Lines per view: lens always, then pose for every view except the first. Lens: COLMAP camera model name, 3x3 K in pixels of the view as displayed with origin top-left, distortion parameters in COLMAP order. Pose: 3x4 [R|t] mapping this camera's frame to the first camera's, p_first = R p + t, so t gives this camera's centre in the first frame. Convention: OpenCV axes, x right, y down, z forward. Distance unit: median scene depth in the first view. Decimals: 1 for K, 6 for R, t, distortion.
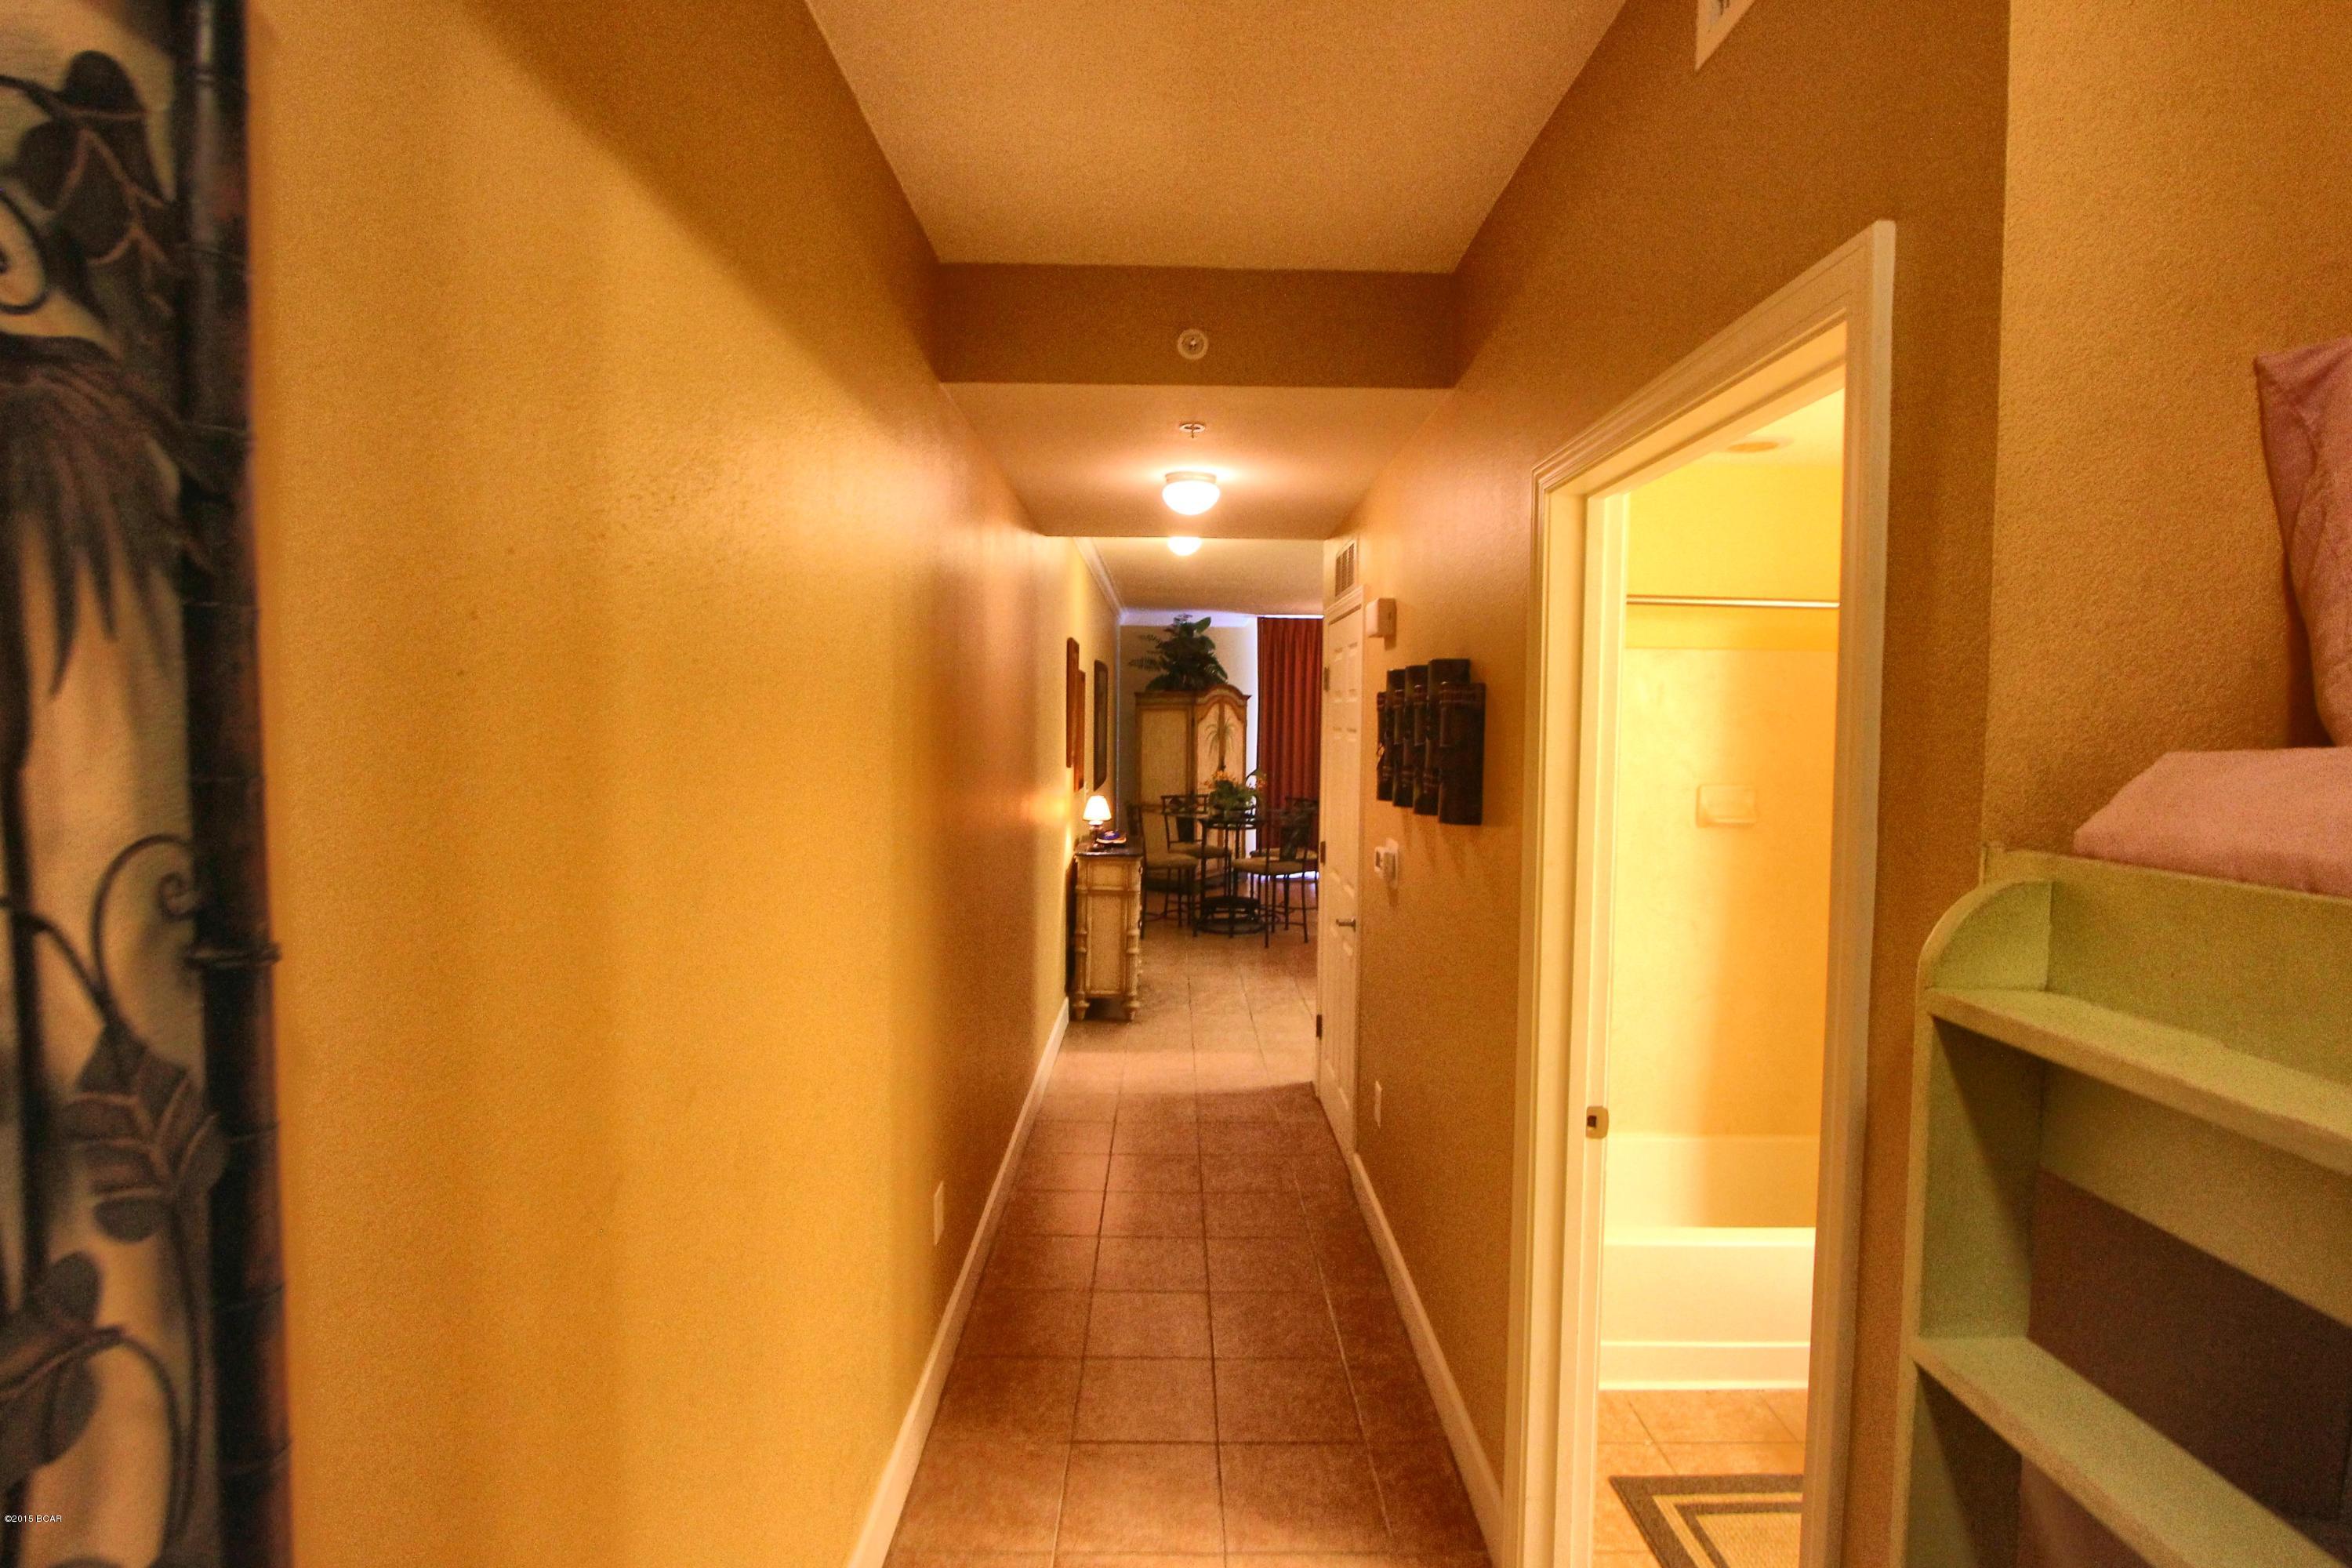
lens RADIAL K [[1083.8, 0, 1191.5], [0, 1083.8, 764.0], [0, 0, 1]] dist [-0.019839, 0.003853]
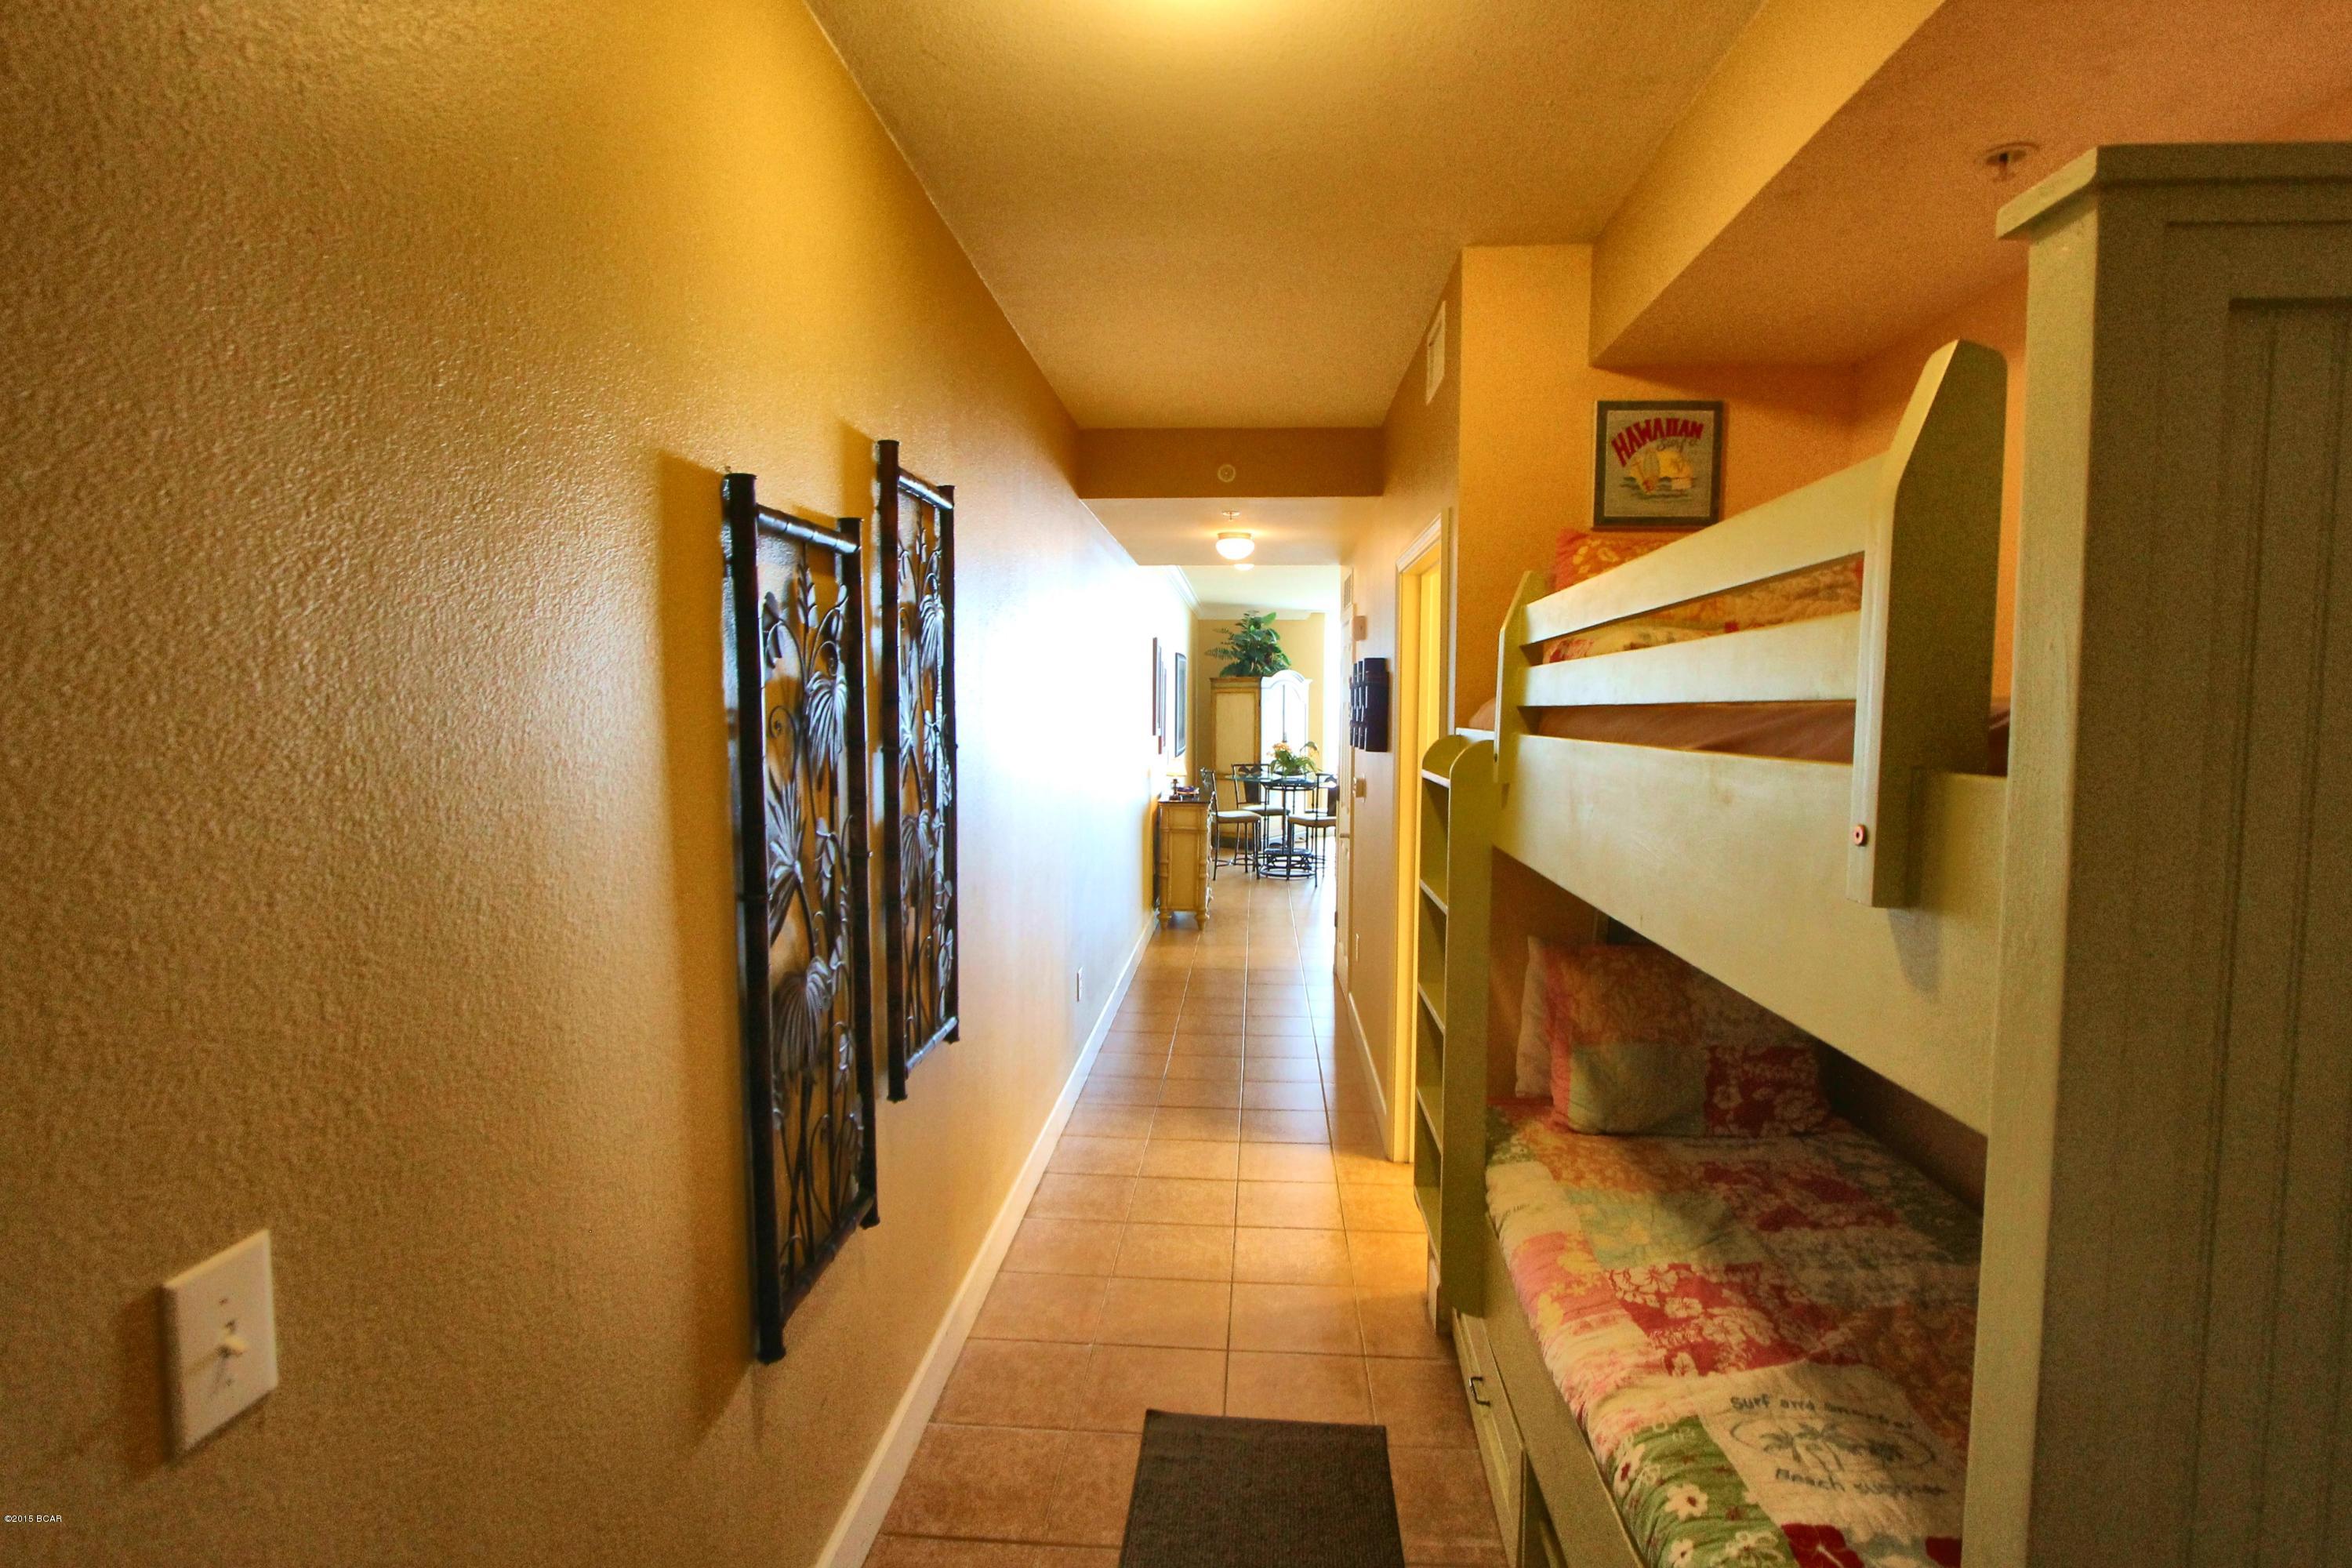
lens RADIAL K [[1083.8, 0, 1191.5], [0, 1083.8, 764.0], [0, 0, 1]] dist [-0.019839, 0.003853]
pose [[0.996943, -0.000167, -0.078132, 0.021888], [0.001176, 0.999917, 0.012861, 0.014337], [0.078124, -0.012913, 0.996860, -0.198857]]
